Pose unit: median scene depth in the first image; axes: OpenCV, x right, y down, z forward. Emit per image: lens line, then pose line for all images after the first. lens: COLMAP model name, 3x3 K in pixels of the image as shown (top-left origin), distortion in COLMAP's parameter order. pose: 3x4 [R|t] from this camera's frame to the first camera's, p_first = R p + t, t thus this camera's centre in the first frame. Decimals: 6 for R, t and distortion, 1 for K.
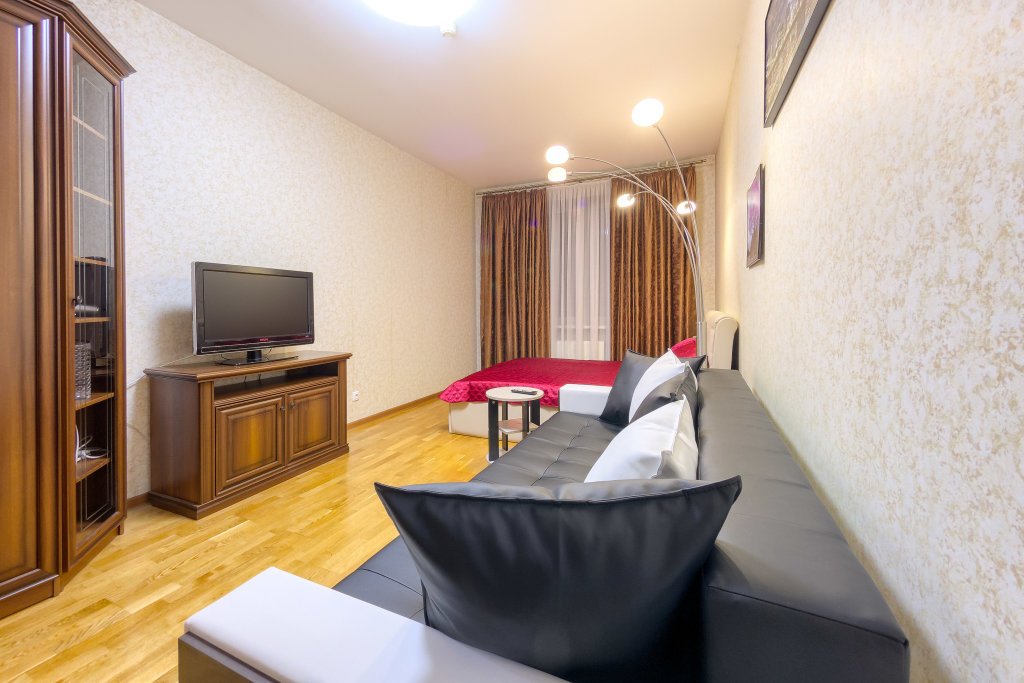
lens RADIAL K [[405.7, 0, 494.7], [0, 405.7, 317.7], [0, 0, 1]] dist [0.029346, -0.010393]
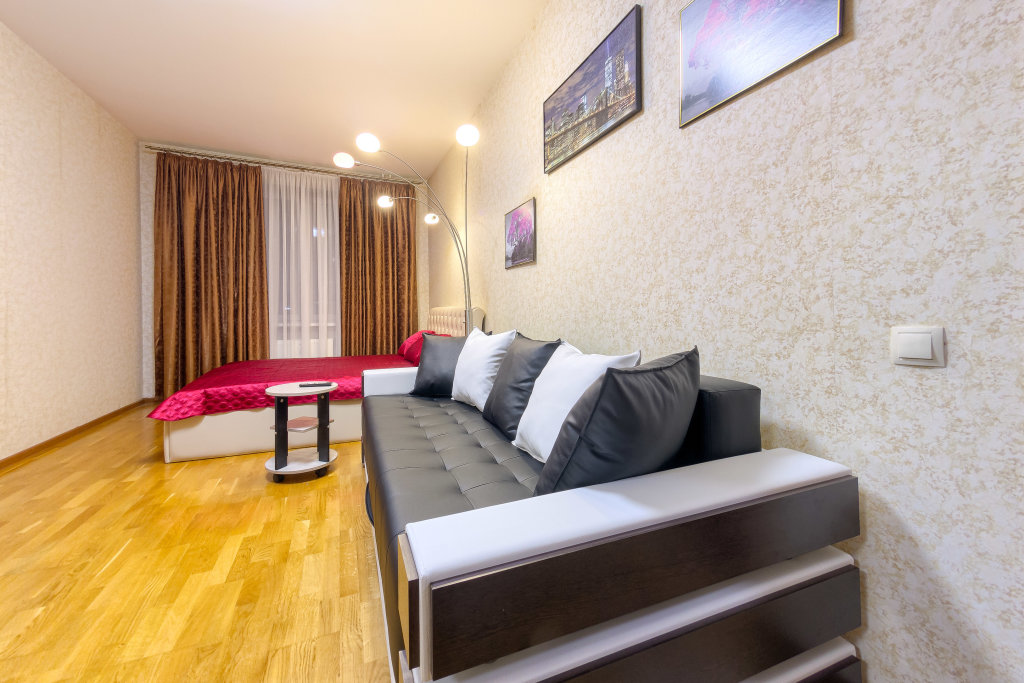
lens RADIAL K [[405.7, 0, 494.7], [0, 405.7, 317.7], [0, 0, 1]] dist [0.029346, -0.010393]
pose [[0.675531, 0.006739, 0.737301, -0.286812], [0.014532, 0.999642, -0.022451, 0.051718], [-0.737188, 0.025881, 0.675191, 0.068664]]
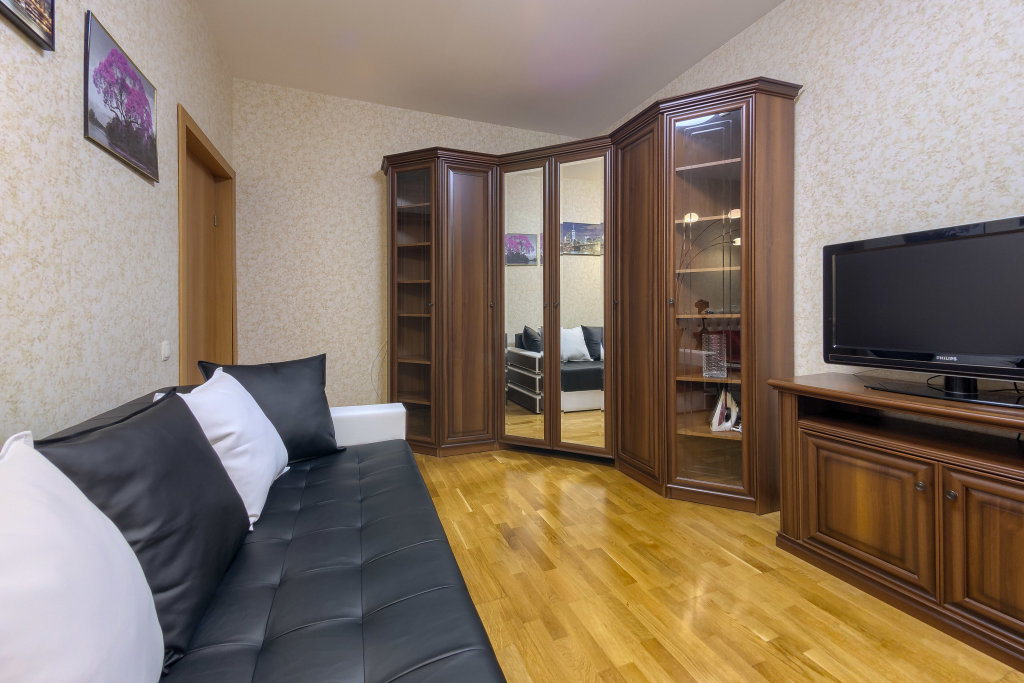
lens RADIAL K [[405.7, 0, 494.7], [0, 405.7, 317.7], [0, 0, 1]] dist [0.029346, -0.010393]
pose [[-0.690730, 0.023174, -0.722742, 0.228007], [-0.015391, 0.998789, 0.046734, -0.016316], [0.722949, 0.043404, -0.689537, 0.825686]]
